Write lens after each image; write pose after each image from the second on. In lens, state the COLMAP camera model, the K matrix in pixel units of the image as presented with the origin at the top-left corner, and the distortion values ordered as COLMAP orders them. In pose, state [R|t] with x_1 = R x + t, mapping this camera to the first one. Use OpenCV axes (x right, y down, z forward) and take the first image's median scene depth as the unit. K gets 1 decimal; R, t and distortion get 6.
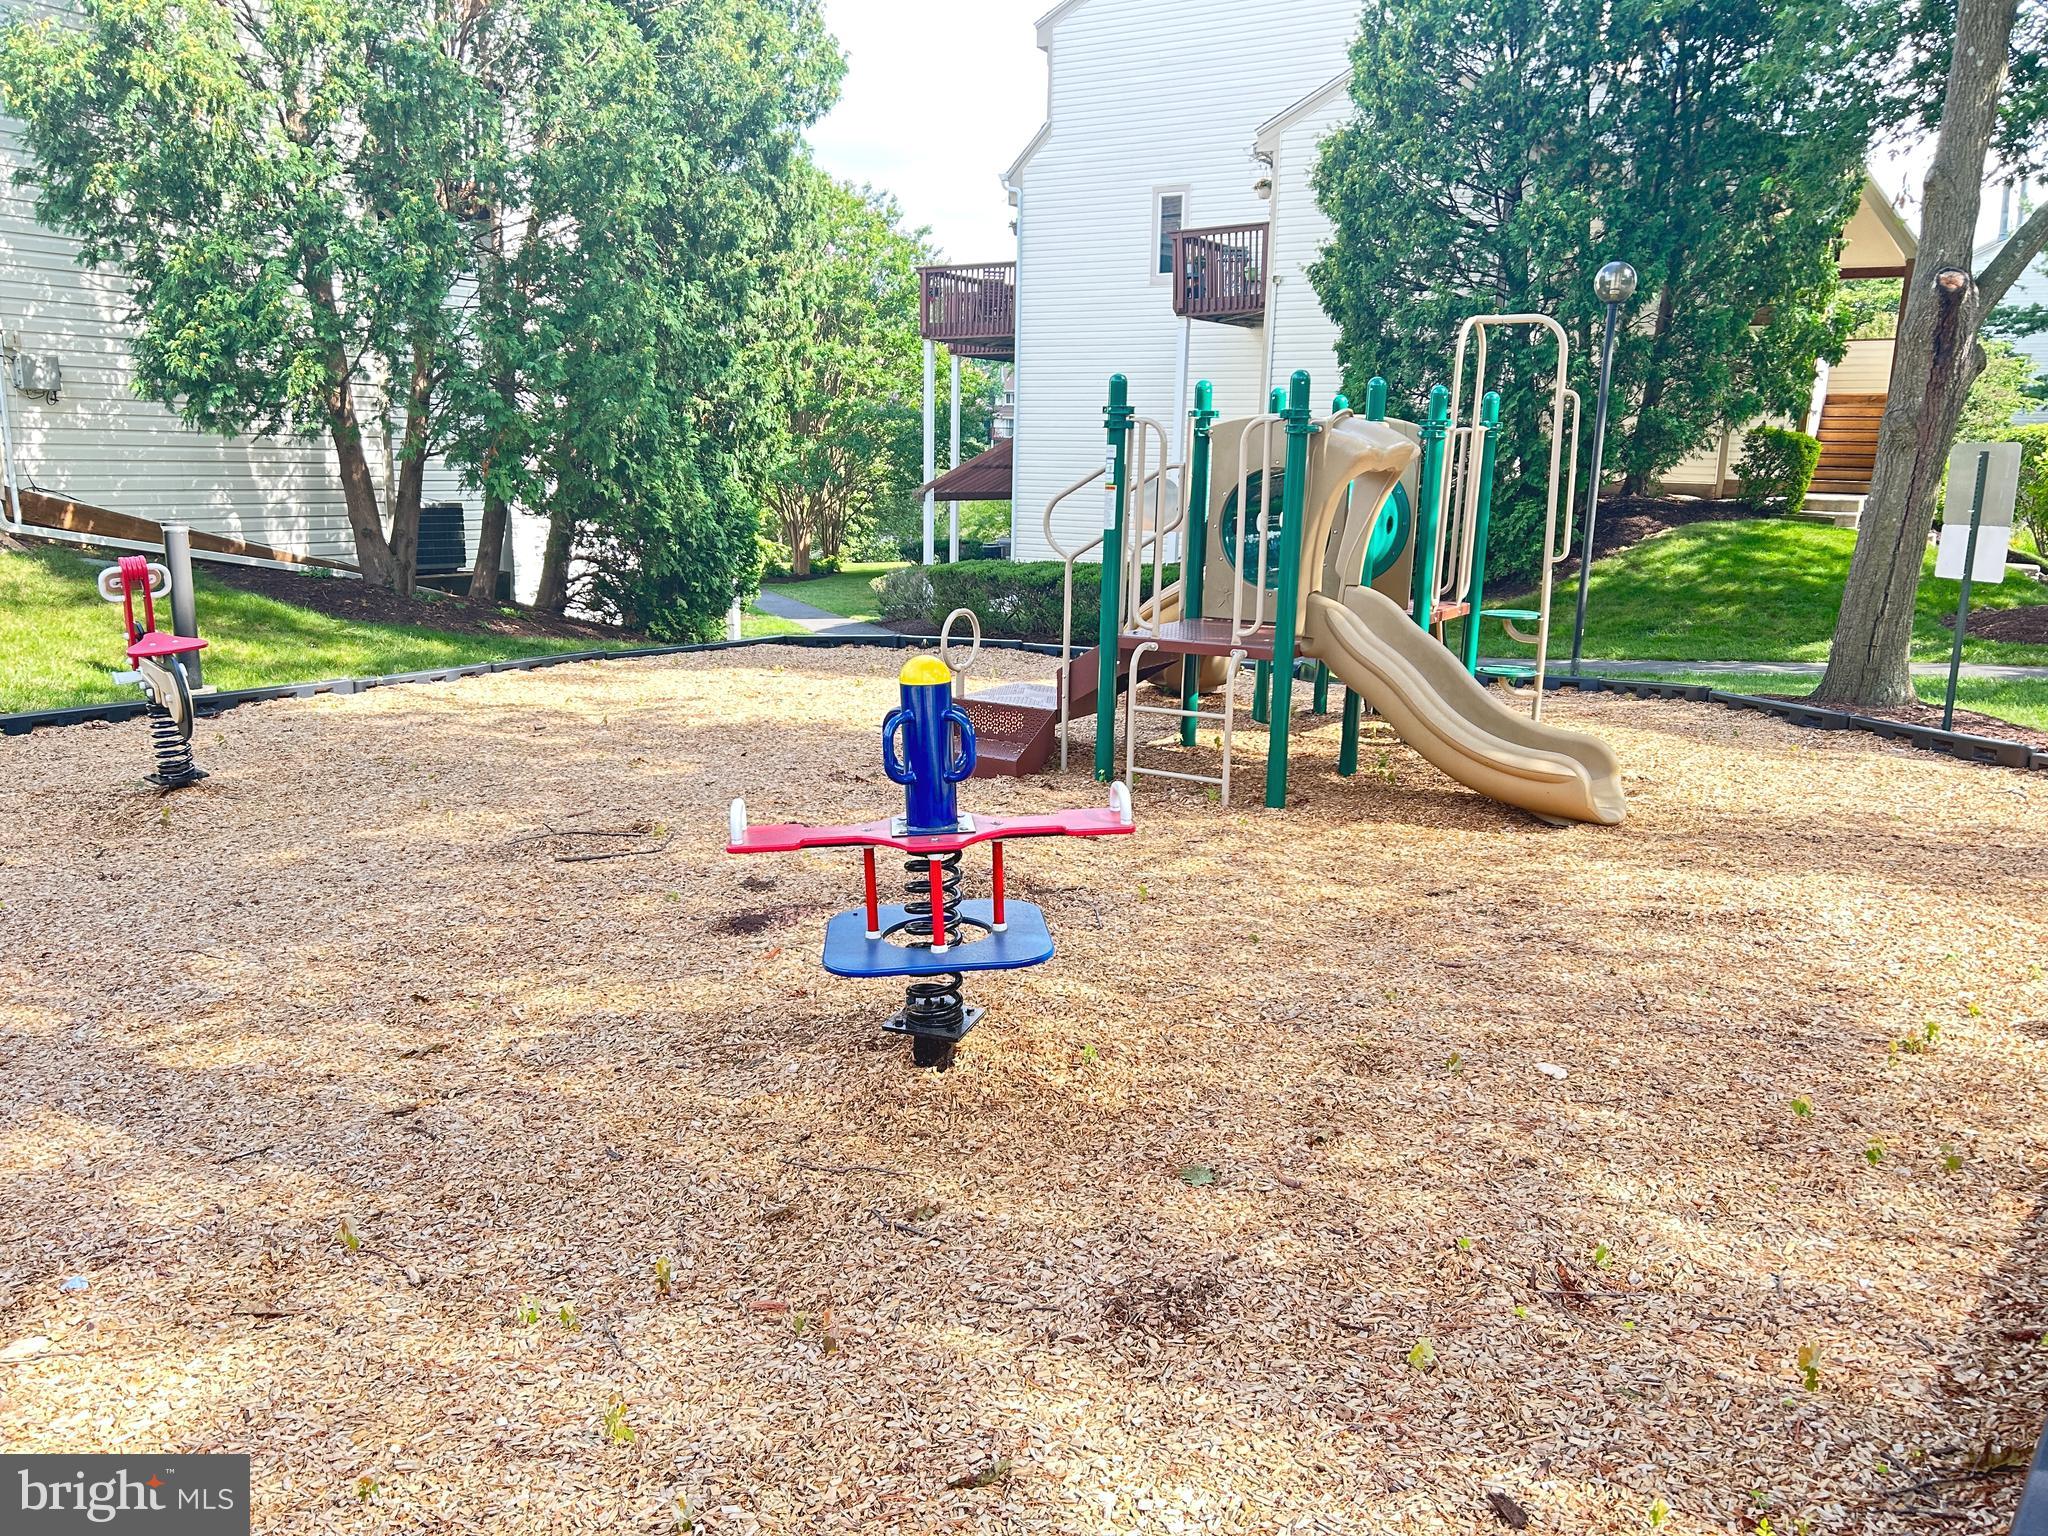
lens RADIAL K [[1540.5, 0, 1024.0], [0, 1540.5, 768.0], [0, 0, 1]] dist [0.054606, -0.061253]
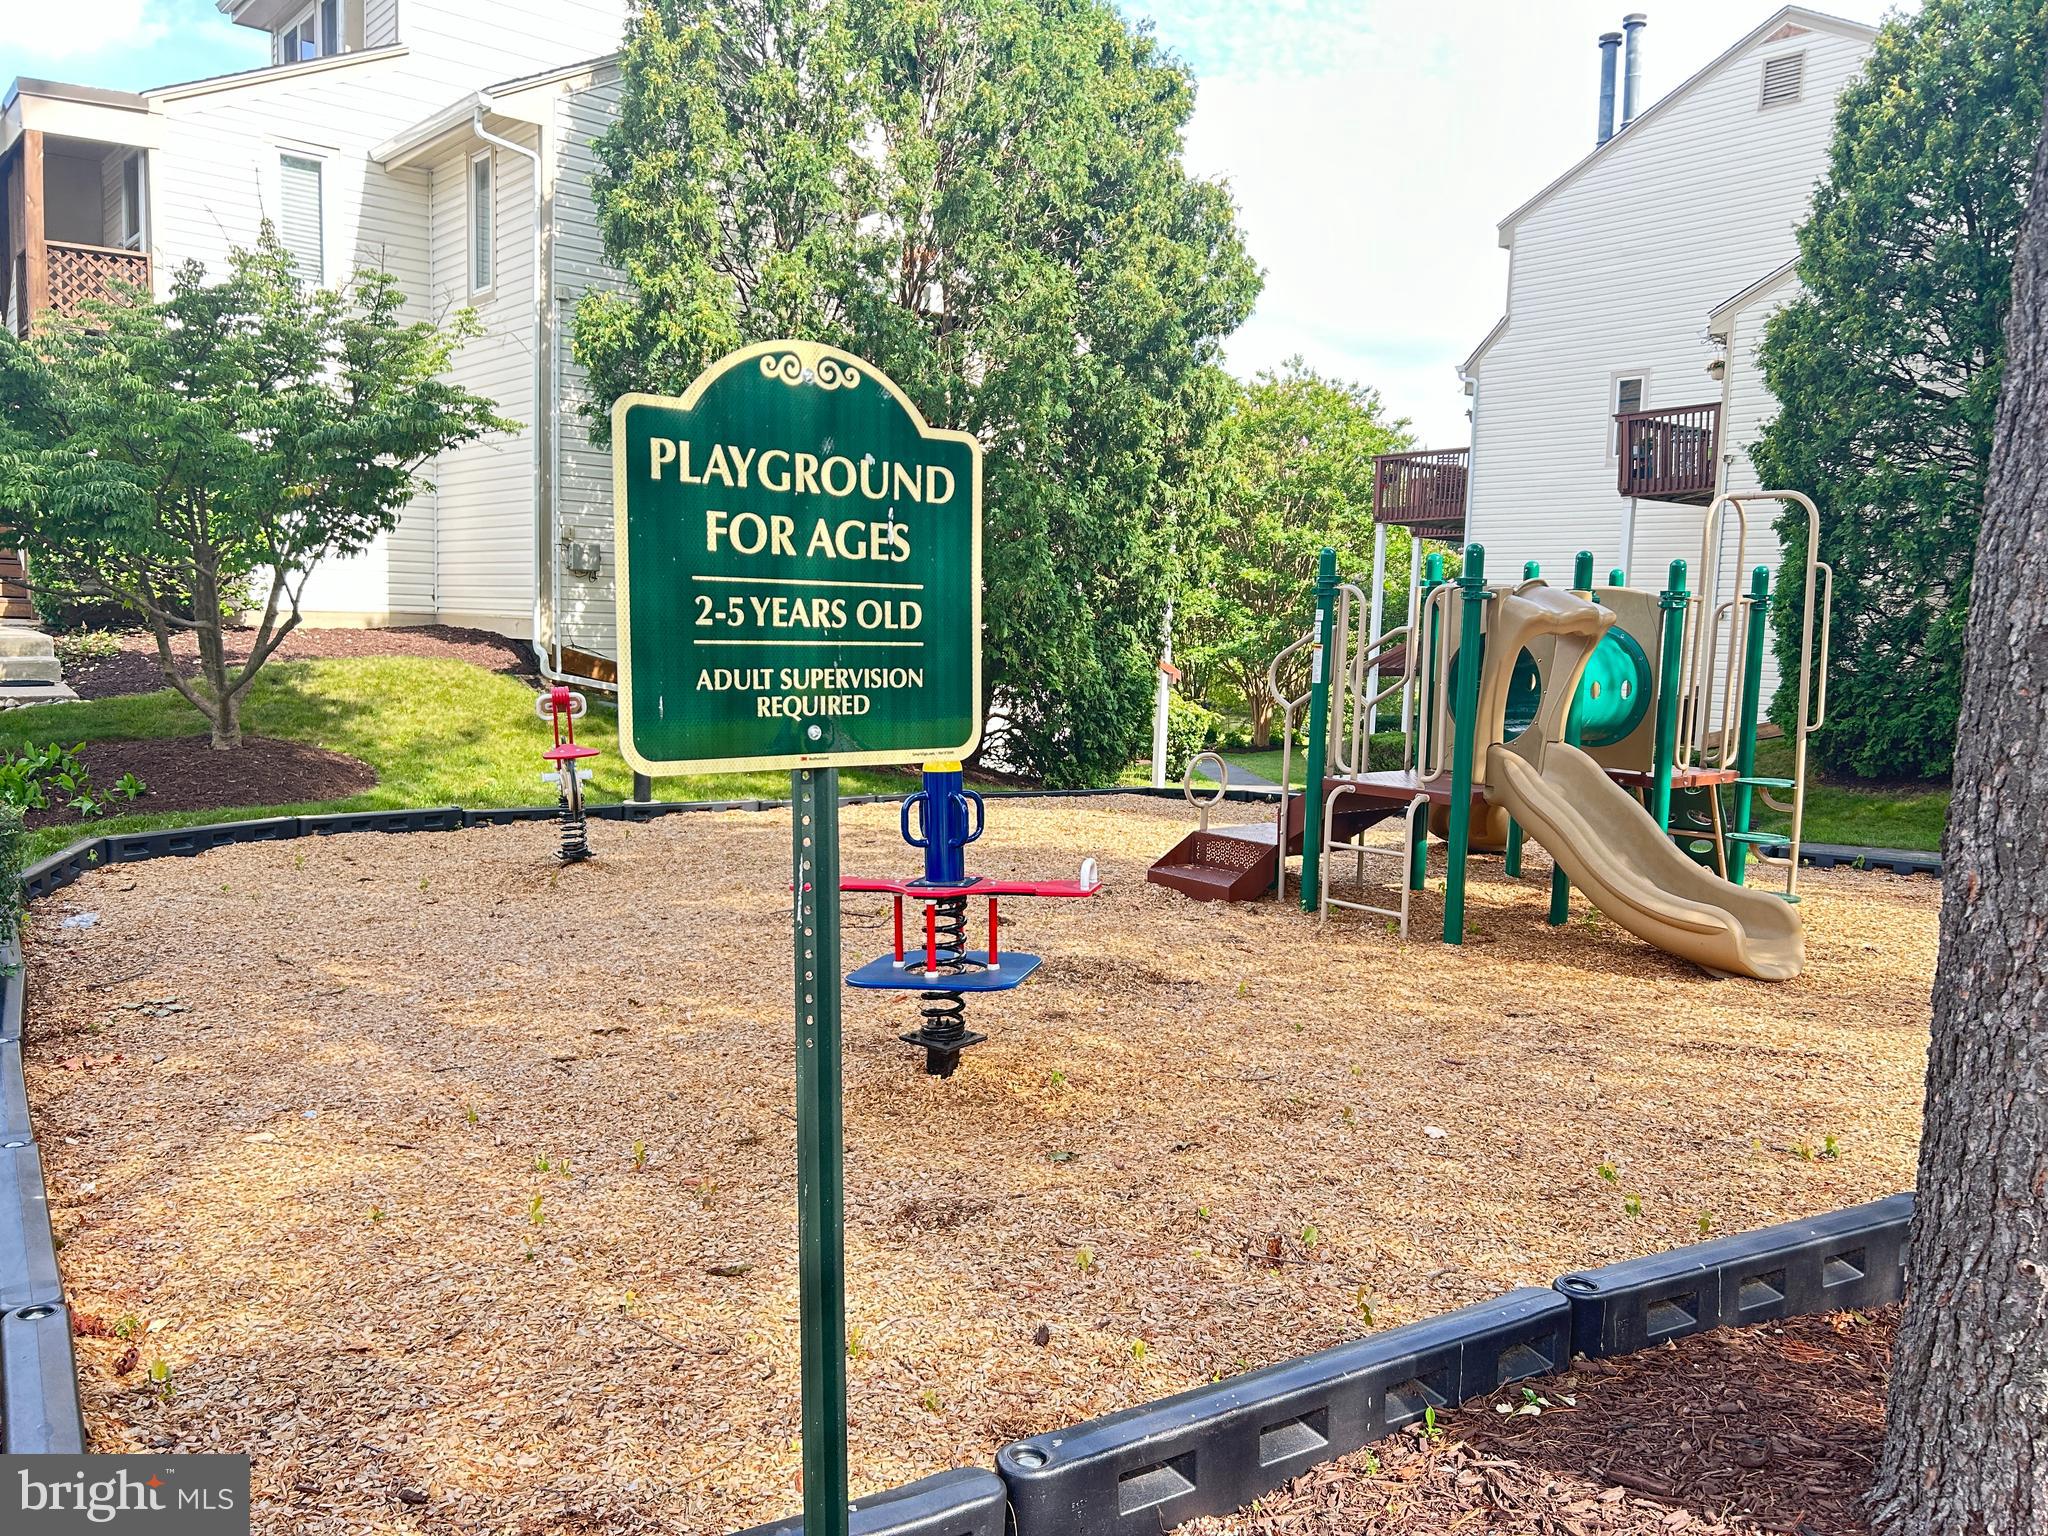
lens RADIAL K [[1540.5, 0, 1024.0], [0, 1540.5, 768.0], [0, 0, 1]] dist [0.054606, -0.061253]
pose [[0.945818, 0.039792, -0.322250, 0.105520], [-0.076713, 0.991751, -0.102694, 0.017712], [0.315505, 0.121851, 0.941068, -0.052925]]
